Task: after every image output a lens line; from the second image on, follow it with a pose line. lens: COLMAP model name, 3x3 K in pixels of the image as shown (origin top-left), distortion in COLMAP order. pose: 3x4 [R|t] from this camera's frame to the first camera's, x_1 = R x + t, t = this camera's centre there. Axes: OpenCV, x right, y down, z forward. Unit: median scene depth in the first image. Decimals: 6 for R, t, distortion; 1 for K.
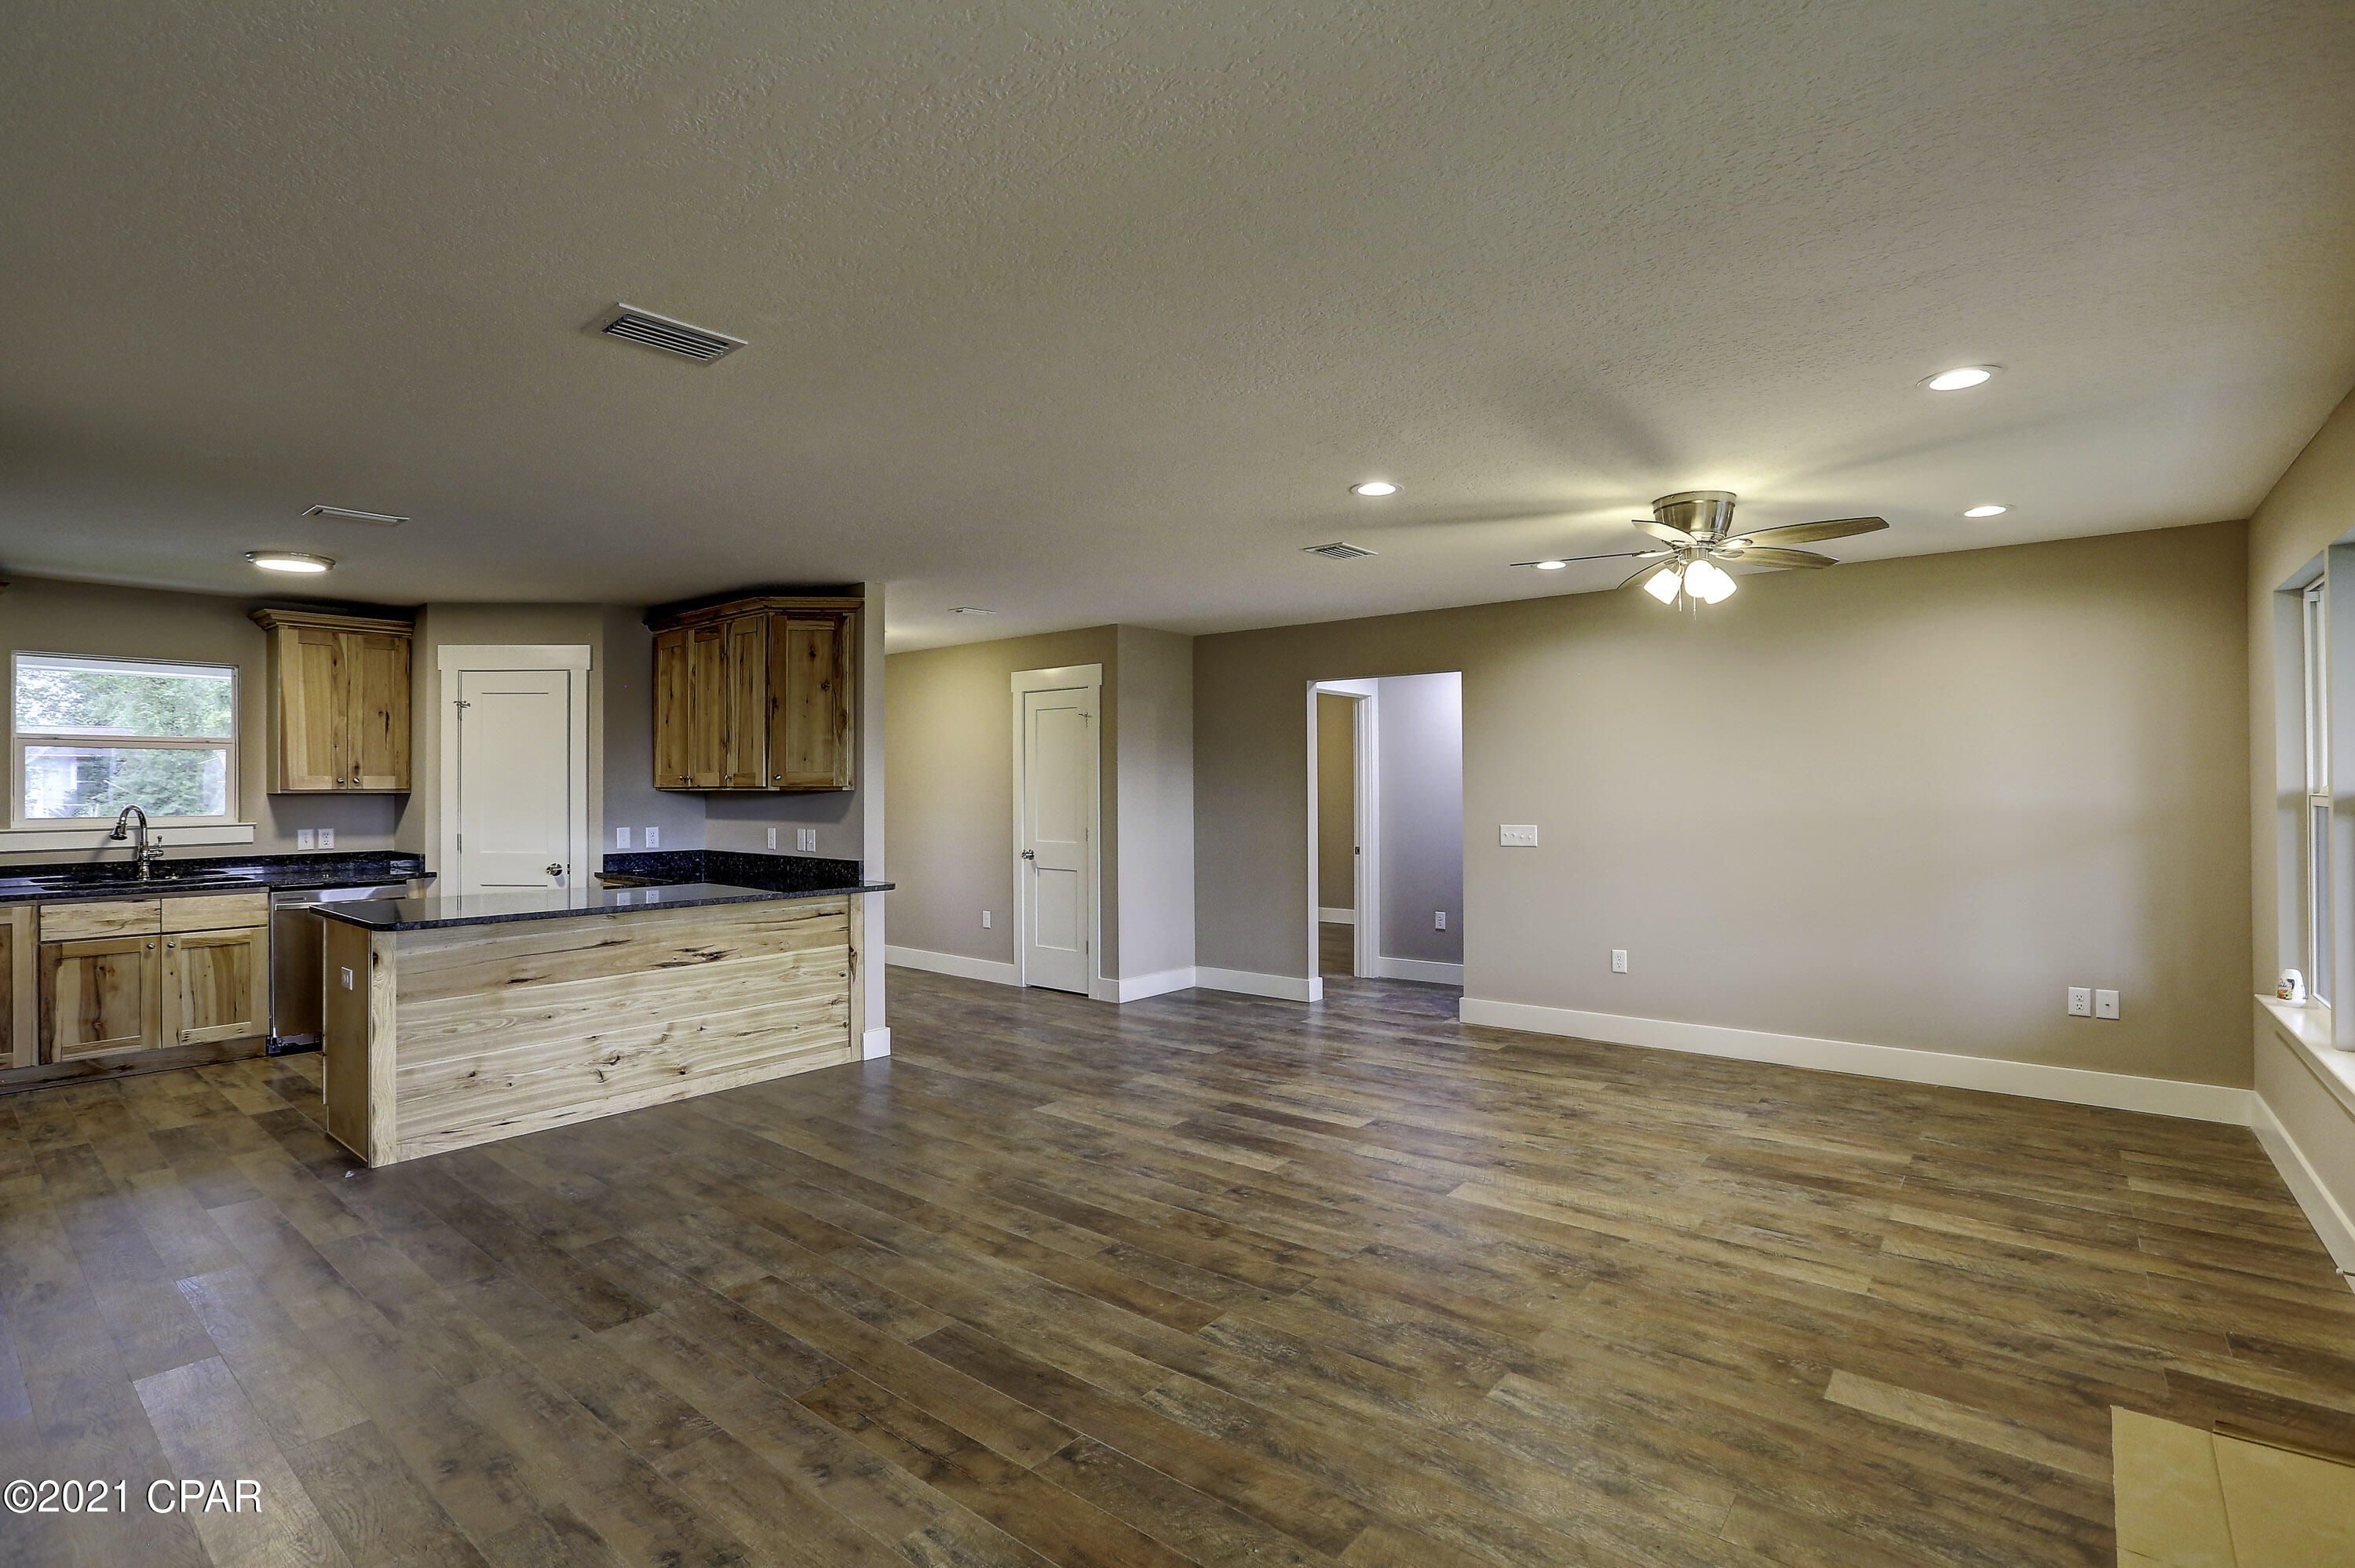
lens RADIAL K [[1067.0, 0, 1186.3], [0, 1067.0, 782.8], [0, 0, 1]] dist [0.001127, 0.000070]
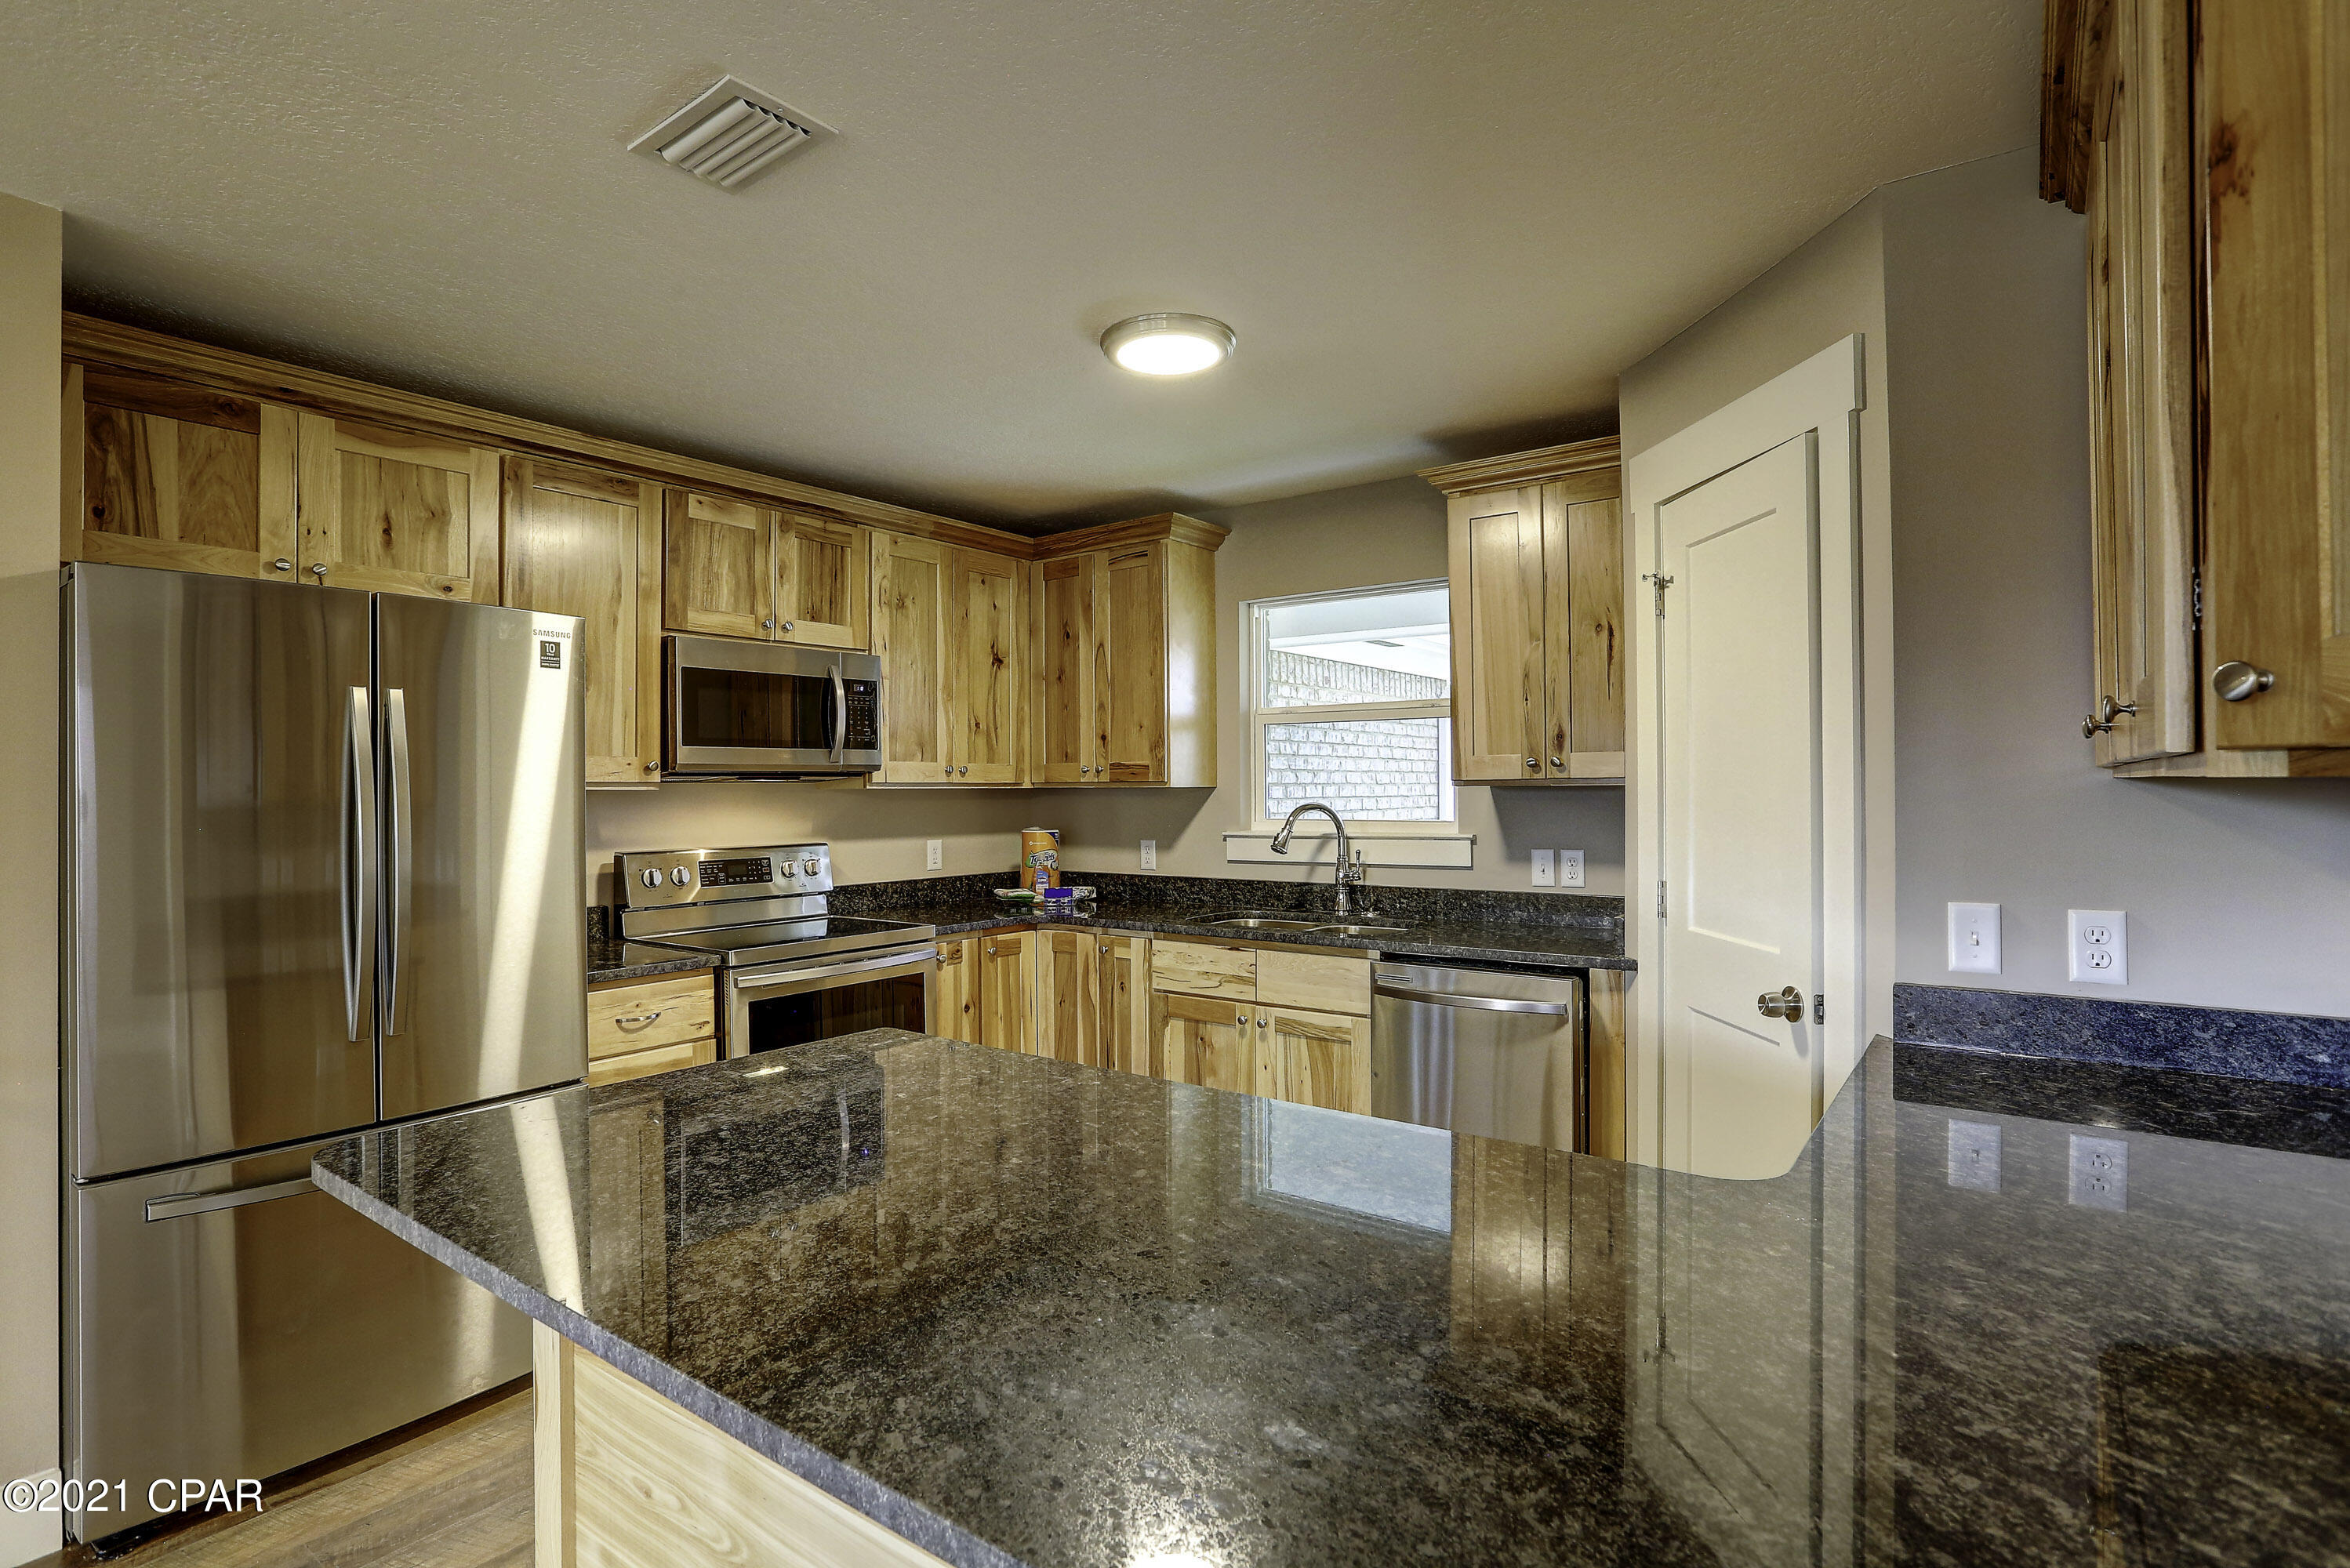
lens RADIAL K [[1162.3, 0, 1181.4], [0, 1162.3, 780.2], [0, 0, 1]] dist [-0.001770, -0.000052]
pose [[0.032813, -0.001499, -0.999460, -0.220701], [0.013062, 0.999914, -0.001071, 0.005075], [0.999376, -0.013019, 0.032829, 0.814885]]
